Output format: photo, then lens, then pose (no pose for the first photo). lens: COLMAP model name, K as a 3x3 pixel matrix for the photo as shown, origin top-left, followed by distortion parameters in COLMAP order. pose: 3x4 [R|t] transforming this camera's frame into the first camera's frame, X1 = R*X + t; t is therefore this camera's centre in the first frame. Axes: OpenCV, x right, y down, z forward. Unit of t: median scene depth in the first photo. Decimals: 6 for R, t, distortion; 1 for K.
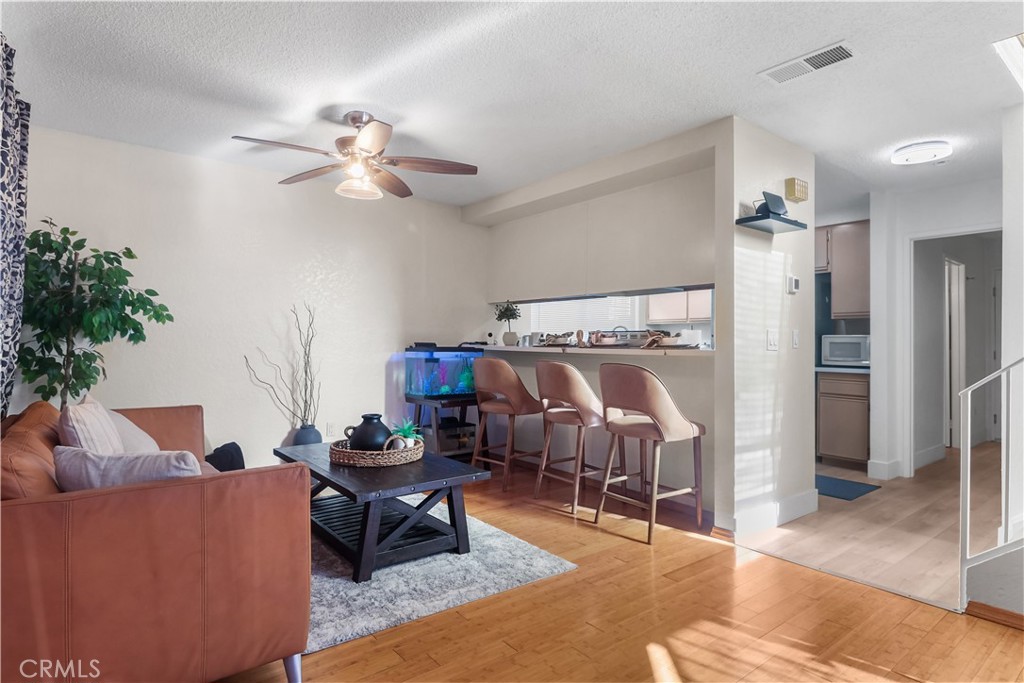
lens RADIAL K [[562.5, 0, 513.2], [0, 562.5, 336.6], [0, 0, 1]] dist [0.008575, -0.011636]
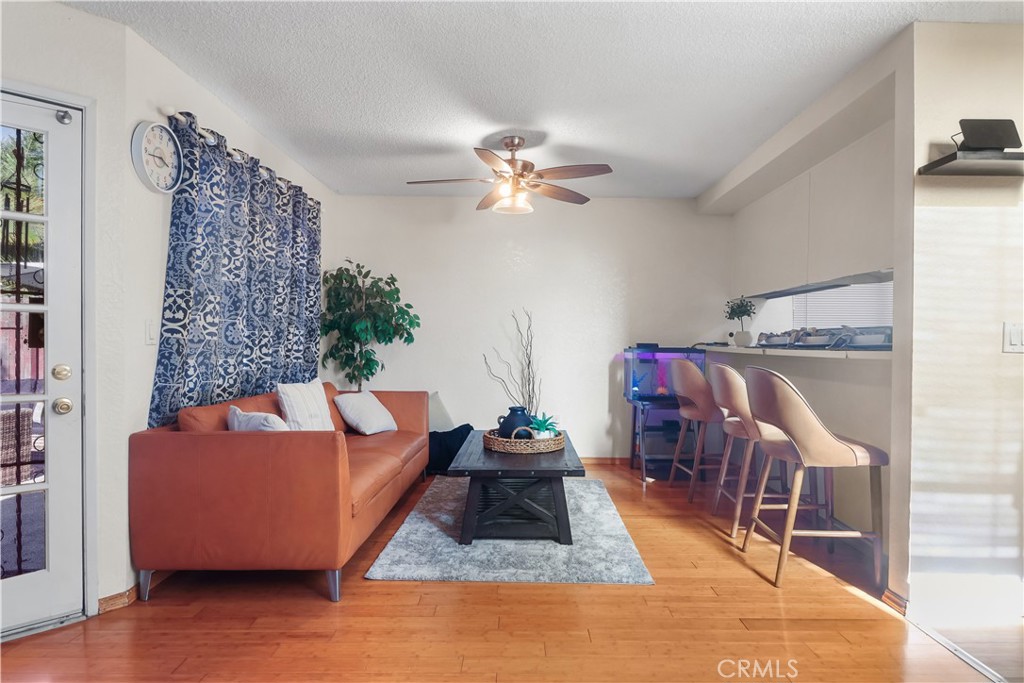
lens RADIAL K [[567.1, 0, 515.1], [0, 567.1, 351.3], [0, 0, 1]] dist [-0.000160, -0.000828]
pose [[0.780942, 0.006247, -0.624573, 0.437505], [0.007311, 0.999790, 0.019141, 0.005995], [0.624561, -0.019514, 0.780732, 0.114916]]
